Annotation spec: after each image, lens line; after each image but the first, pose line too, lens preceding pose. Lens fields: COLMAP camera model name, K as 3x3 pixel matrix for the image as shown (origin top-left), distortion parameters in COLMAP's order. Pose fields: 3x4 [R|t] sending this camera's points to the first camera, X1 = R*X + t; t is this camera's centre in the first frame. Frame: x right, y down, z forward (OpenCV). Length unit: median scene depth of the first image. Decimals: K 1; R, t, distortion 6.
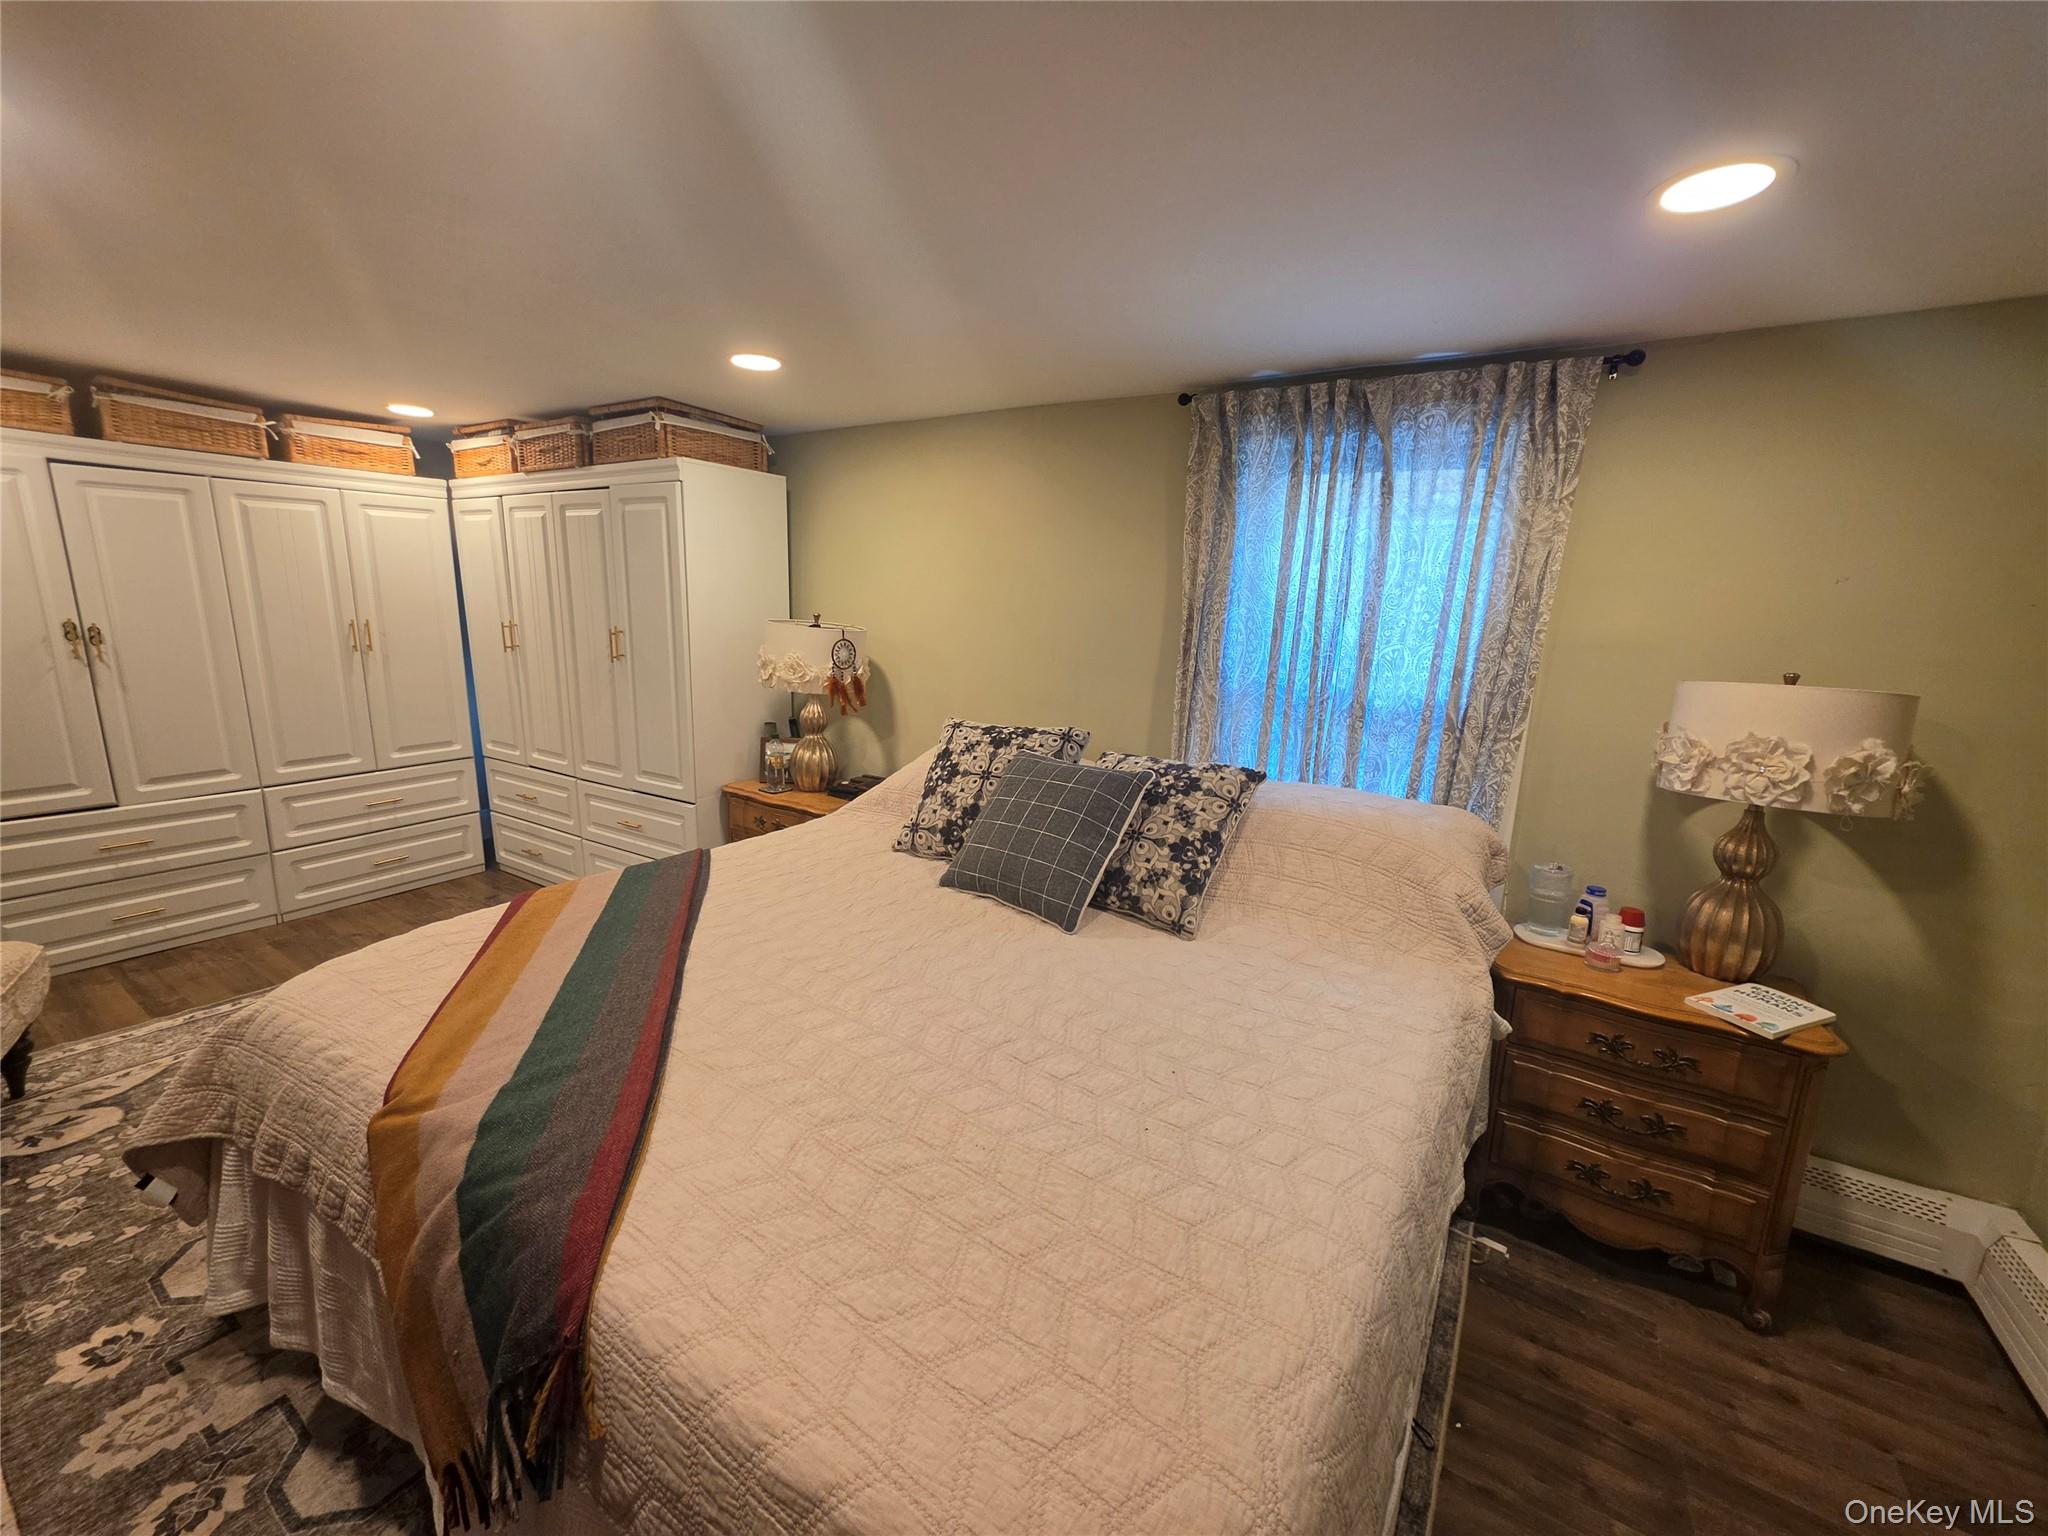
lens RADIAL K [[822.6, 0, 1018.5], [0, 822.6, 772.4], [0, 0, 1]] dist [-0.004598, 0.001045]
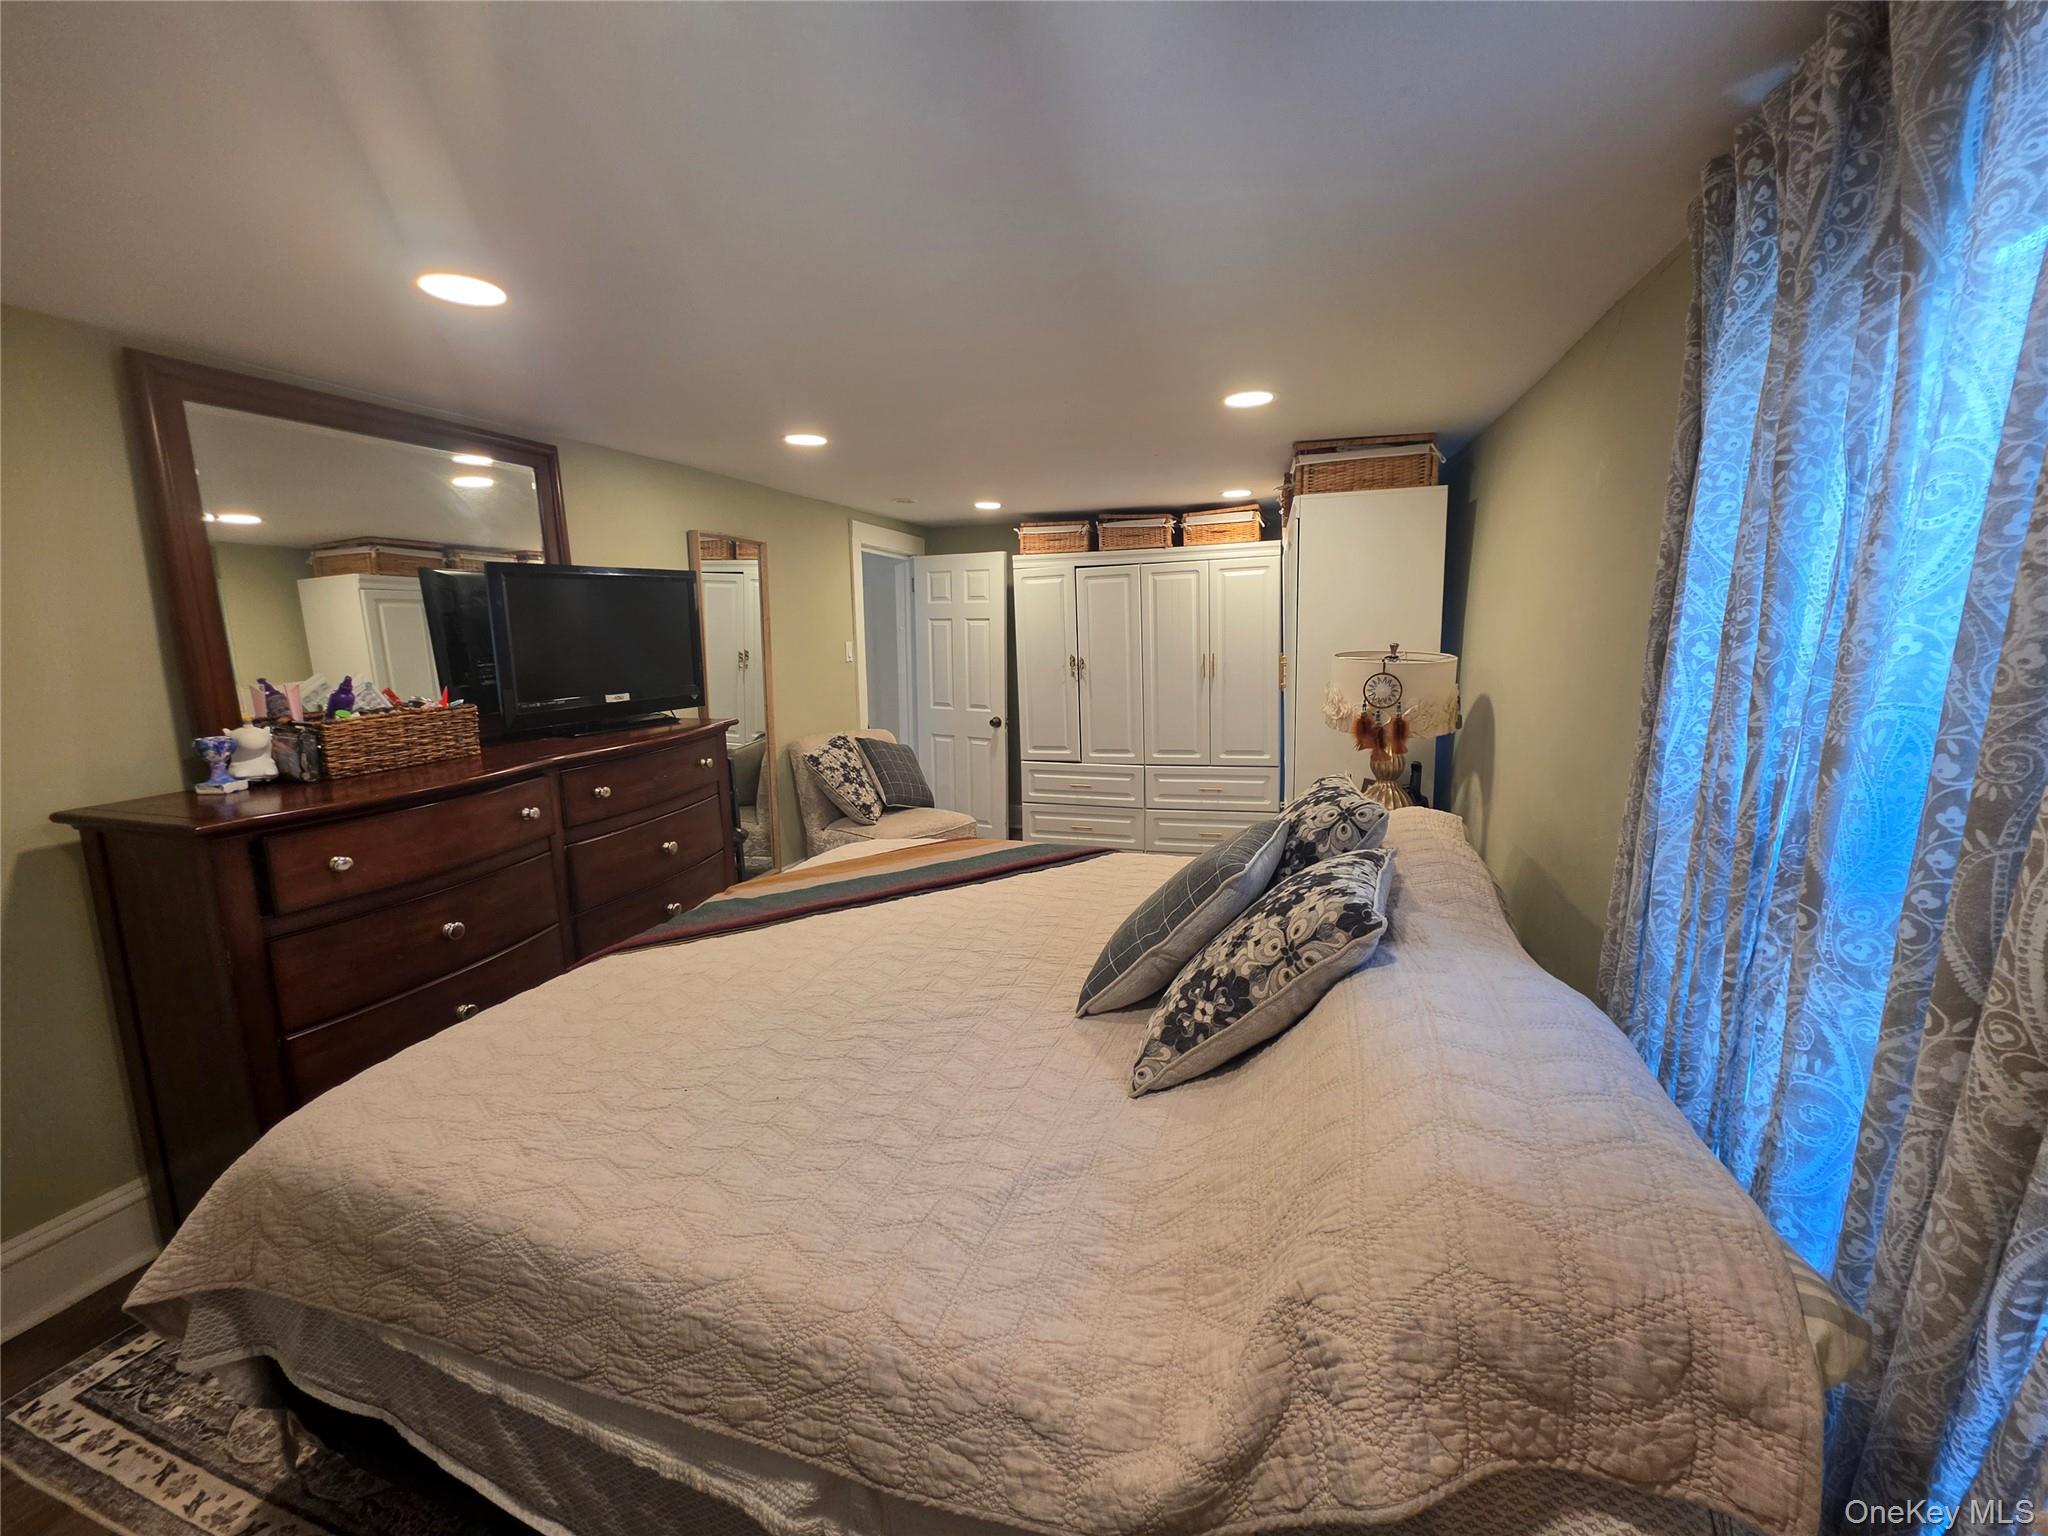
lens RADIAL K [[822.6, 0, 1015.5], [0, 822.6, 764.9], [0, 0, 1]] dist [-0.004598, 0.001045]
pose [[0.232816, 0.122472, -0.964778, 0.521786], [-0.166981, 0.982341, 0.084406, -0.075296], [0.958078, 0.141448, 0.249155, 0.428963]]
